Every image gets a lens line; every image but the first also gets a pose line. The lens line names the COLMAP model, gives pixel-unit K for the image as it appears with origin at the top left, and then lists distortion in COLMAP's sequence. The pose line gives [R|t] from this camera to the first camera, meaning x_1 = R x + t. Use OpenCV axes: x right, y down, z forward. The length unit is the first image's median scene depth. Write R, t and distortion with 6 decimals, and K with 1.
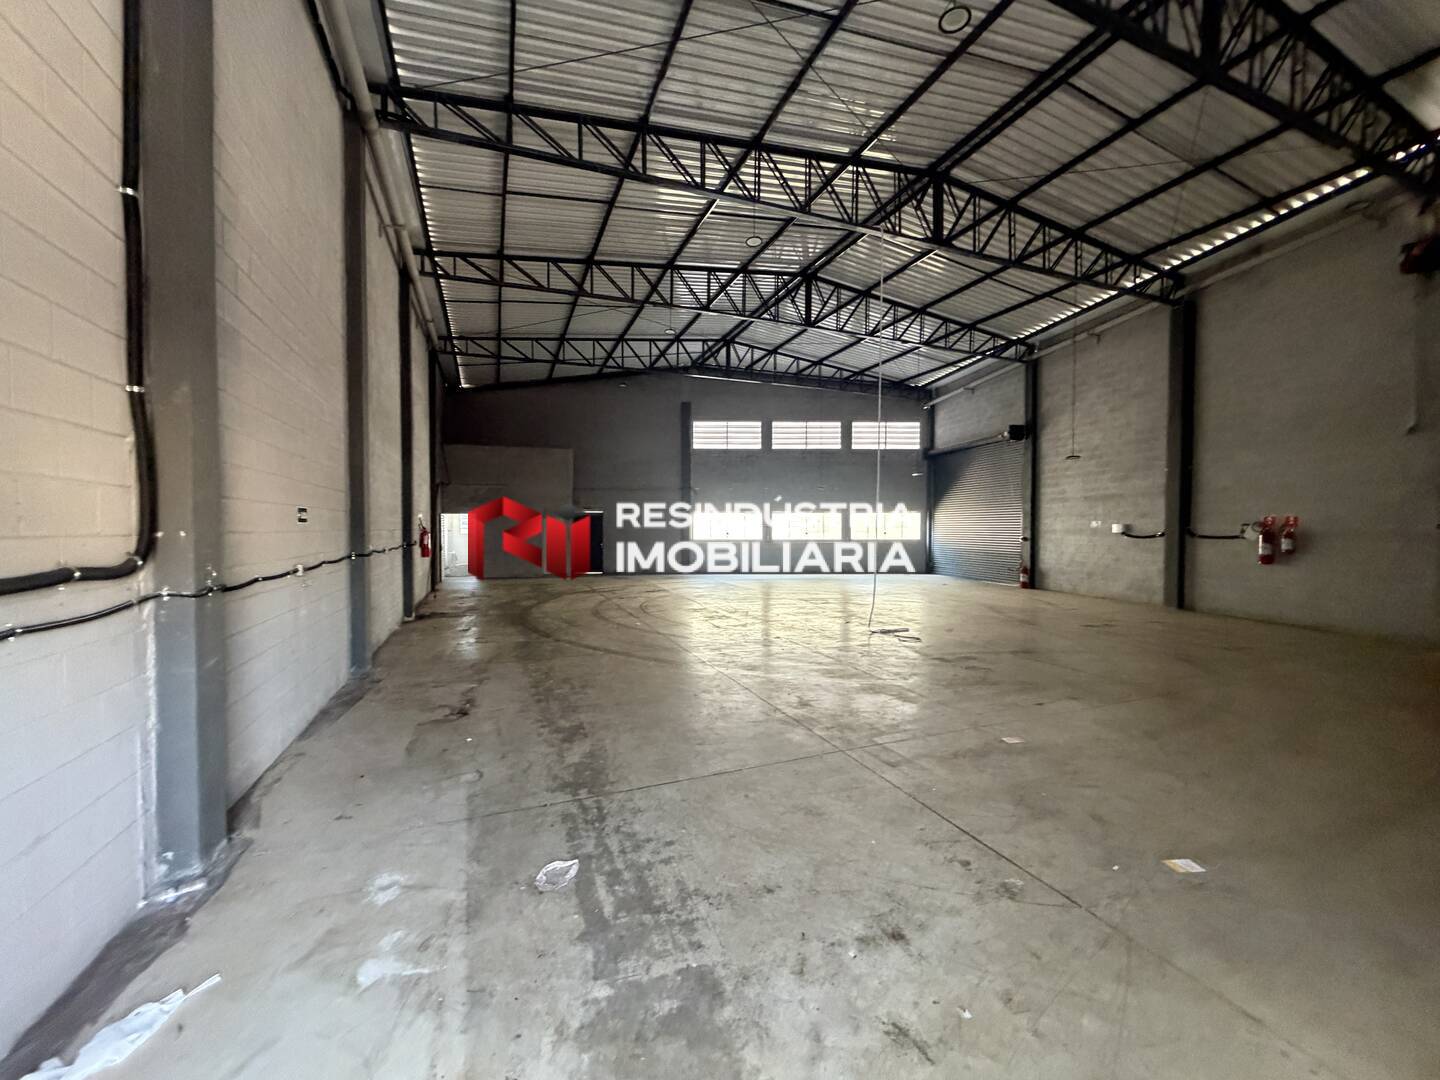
lens RADIAL K [[569.3, 0, 720.0], [0, 569.3, 540.0], [0, 0, 1]] dist [-0.001382, 0.000635]
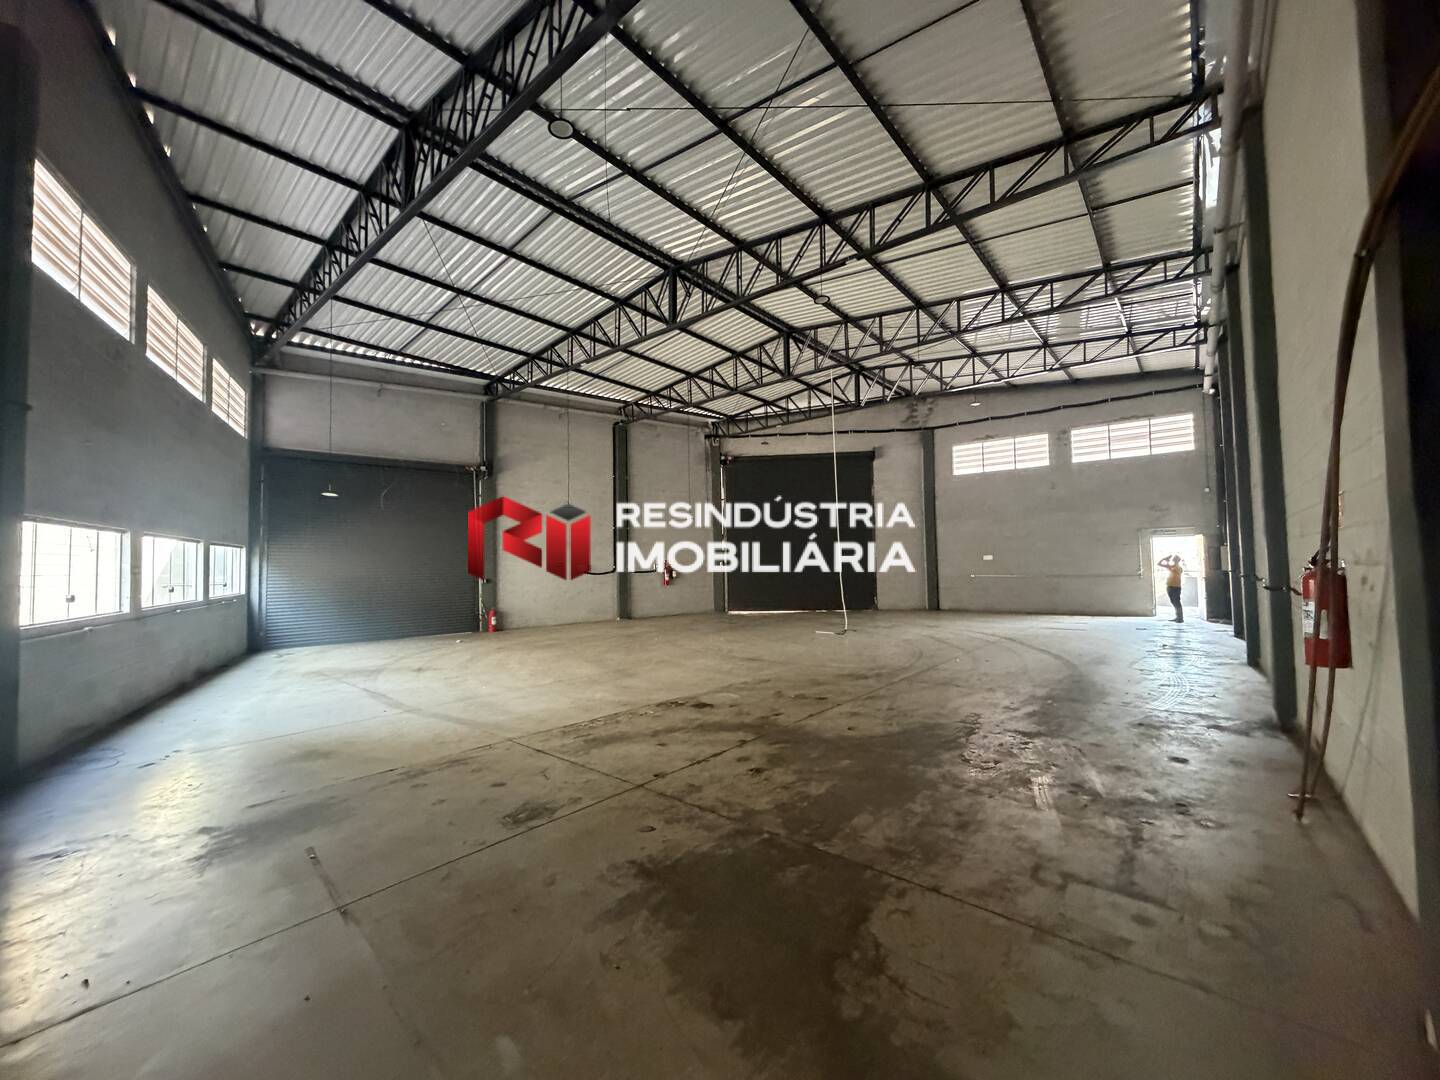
lens RADIAL K [[569.3, 0, 720.0], [0, 569.3, 540.0], [0, 0, 1]] dist [-0.001382, 0.000635]
pose [[-0.469947, 0.041192, 0.881733, -0.602104], [0.035291, 0.998989, -0.027861, -0.037230], [-0.881989, 0.018024, -0.470926, 1.334702]]
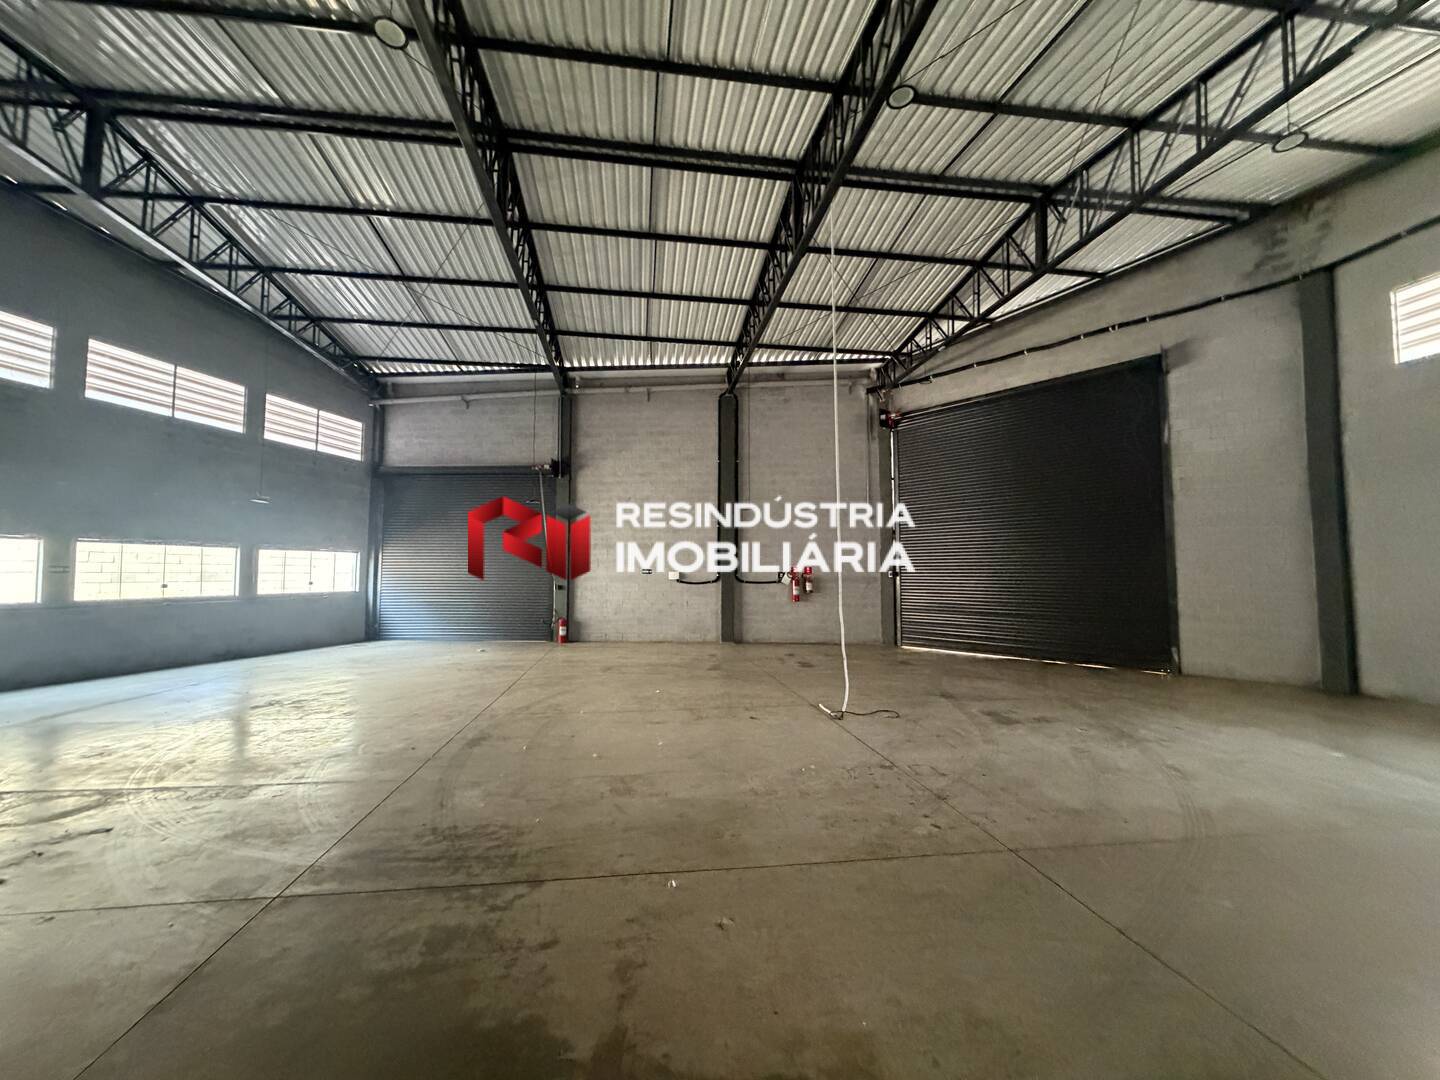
lens RADIAL K [[569.3, 0, 720.0], [0, 569.3, 540.0], [0, 0, 1]] dist [-0.001382, 0.000635]
pose [[0.244112, 0.056478, 0.968101, -0.328950], [0.020184, 0.997790, -0.063299, -0.017283], [-0.969537, 0.034992, 0.242432, 0.649765]]
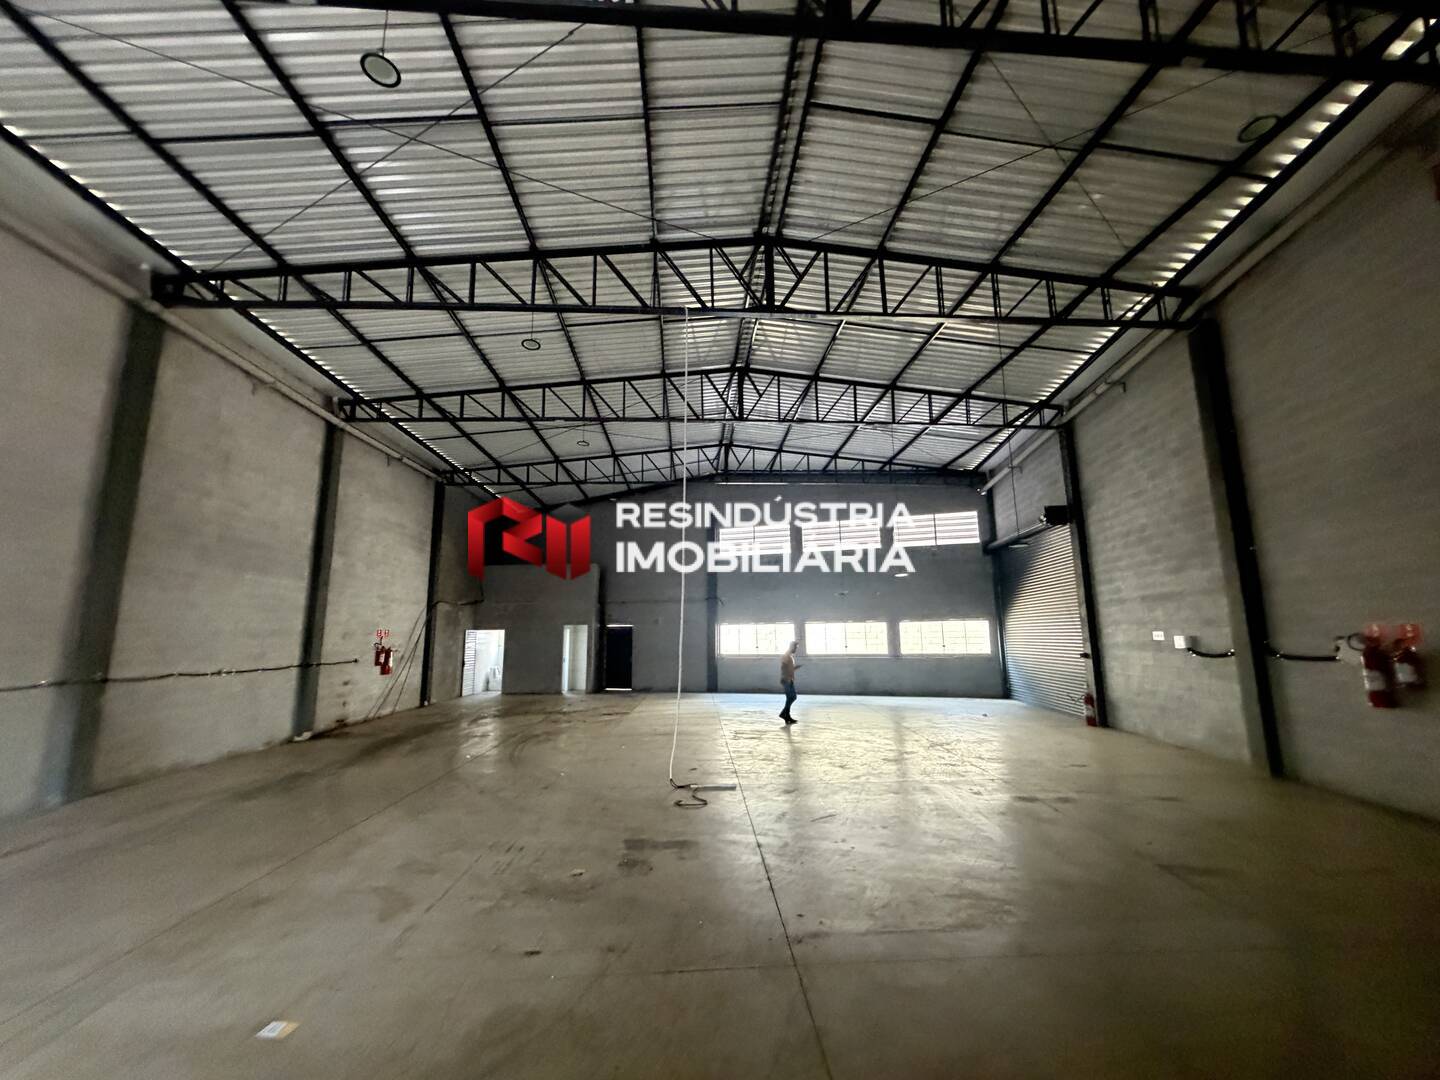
lens RADIAL K [[569.3, 0, 720.0], [0, 569.3, 540.0], [0, 0, 1]] dist [-0.001382, 0.000635]
pose [[0.948043, -0.062037, -0.312036, 0.395333], [0.002673, 0.982323, -0.187176, -0.014254], [0.318131, 0.176617, 0.931450, 0.166882]]
